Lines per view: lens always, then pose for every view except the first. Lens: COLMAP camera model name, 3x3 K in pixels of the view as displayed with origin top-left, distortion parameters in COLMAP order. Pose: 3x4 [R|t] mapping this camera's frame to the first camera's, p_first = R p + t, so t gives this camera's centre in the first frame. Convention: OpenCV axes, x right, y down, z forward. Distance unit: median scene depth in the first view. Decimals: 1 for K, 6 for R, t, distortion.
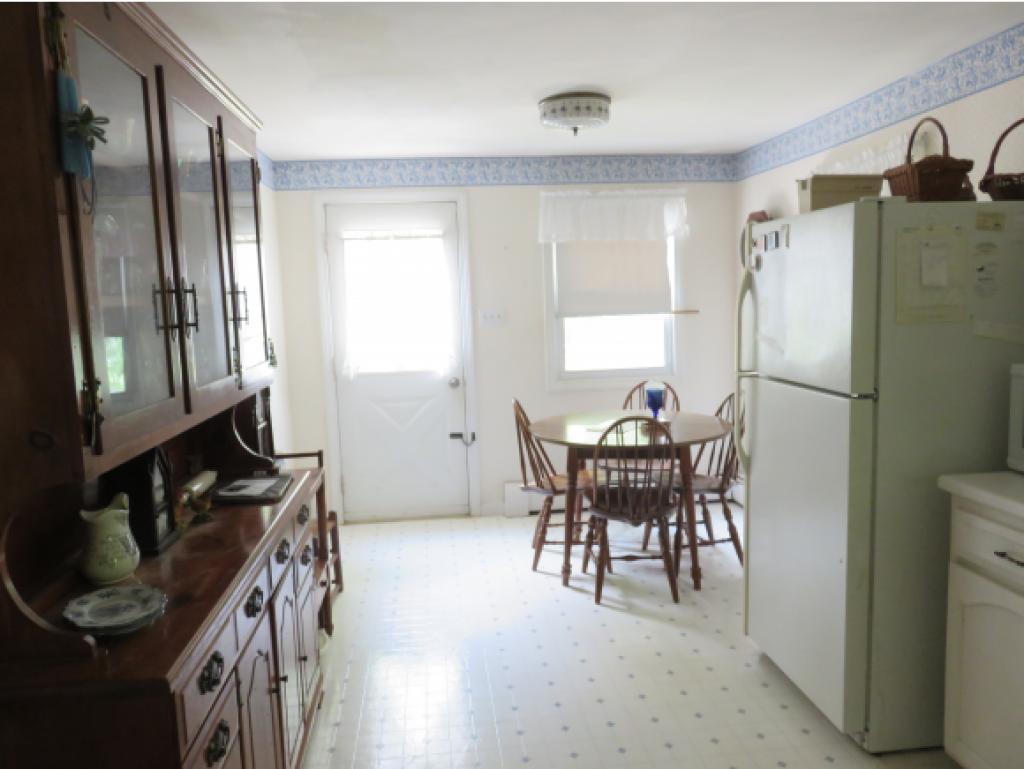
lens RADIAL K [[783.6, 0, 512.5], [0, 783.6, 388.2], [0, 0, 1]] dist [0.011218, -0.012235]
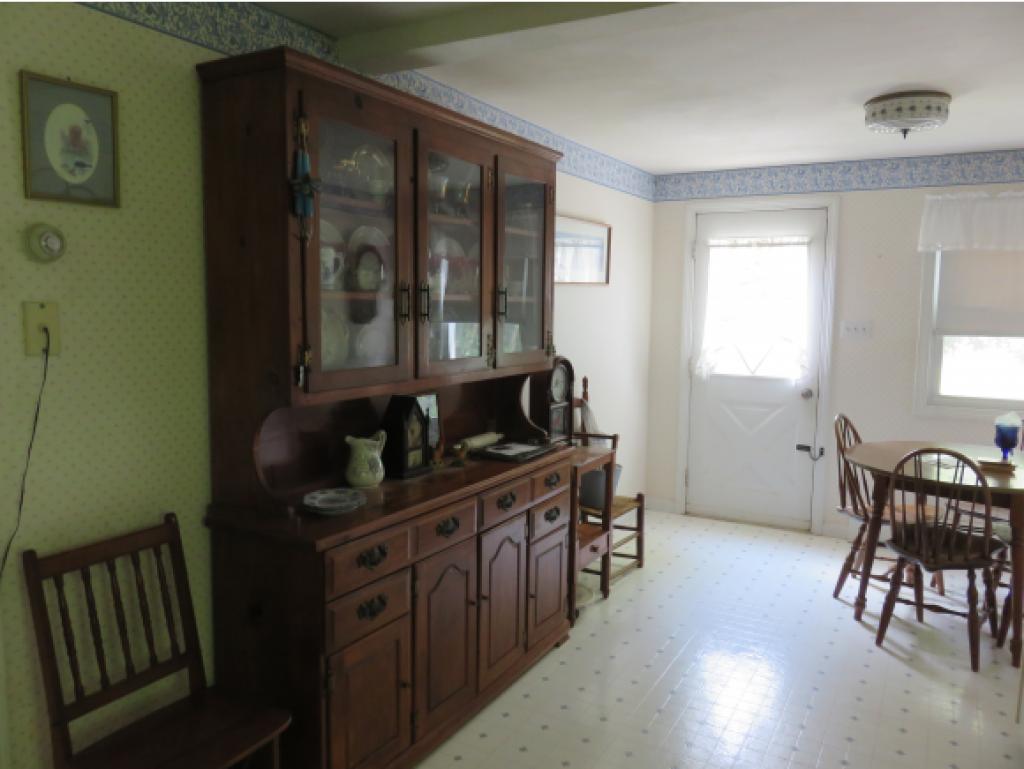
lens RADIAL K [[783.6, 0, 514.4], [0, 783.6, 385.4], [0, 0, 1]] dist [0.011218, -0.012235]
pose [[0.814180, 0.108244, -0.570433, 0.194772], [-0.111848, 0.993307, 0.028846, -0.004969], [0.569737, 0.040316, 0.820838, -0.008376]]
